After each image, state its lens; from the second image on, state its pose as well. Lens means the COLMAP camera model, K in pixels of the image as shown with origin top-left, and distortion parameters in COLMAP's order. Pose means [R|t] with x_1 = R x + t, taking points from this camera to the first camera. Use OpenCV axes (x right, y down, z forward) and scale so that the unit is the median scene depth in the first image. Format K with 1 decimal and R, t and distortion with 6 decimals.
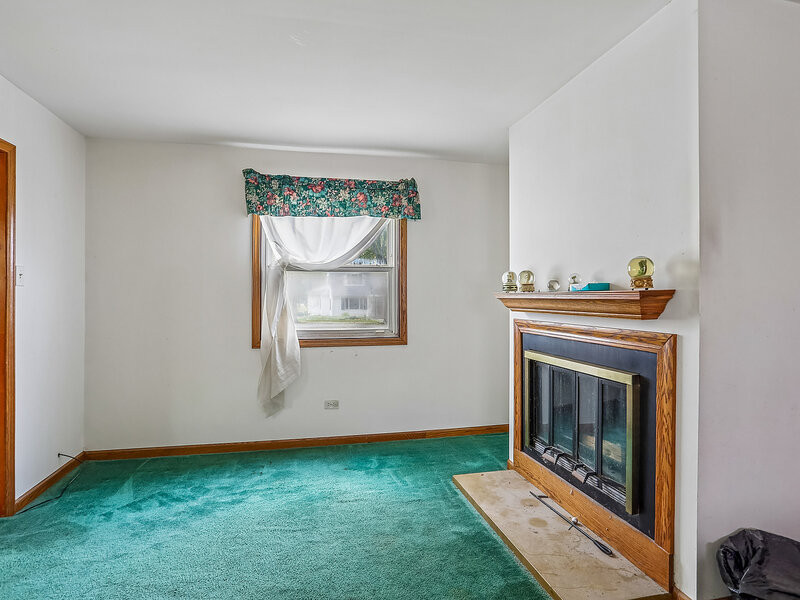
lens RADIAL K [[444.3, 0, 400.0], [0, 444.3, 300.0], [0, 0, 1]] dist [-0.062796, 0.052576]
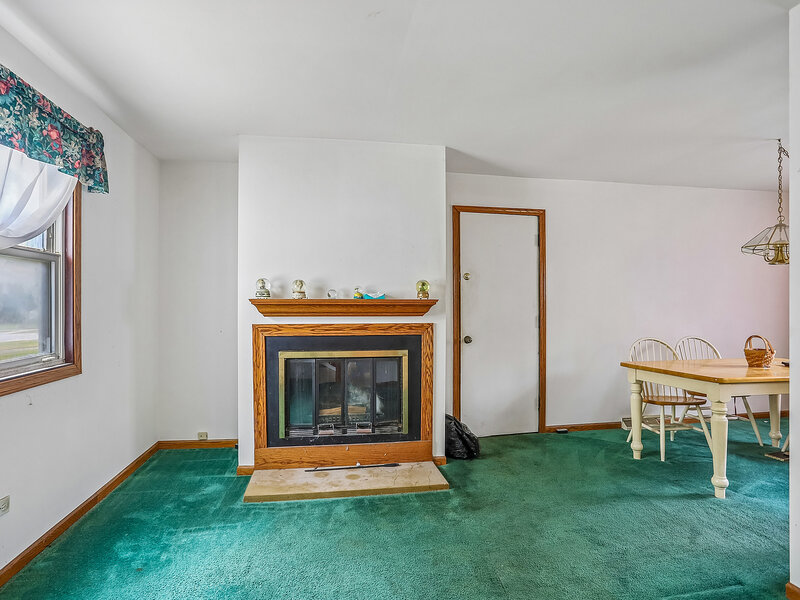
lens RADIAL K [[444.3, 0, 400.0], [0, 444.3, 300.0], [0, 0, 1]] dist [-0.062796, 0.052576]
pose [[0.065708, 0.017696, 0.997682, -1.129643], [0.007458, 0.999806, -0.018225, 0.011160], [-0.997811, 0.008639, 0.065564, 0.883539]]
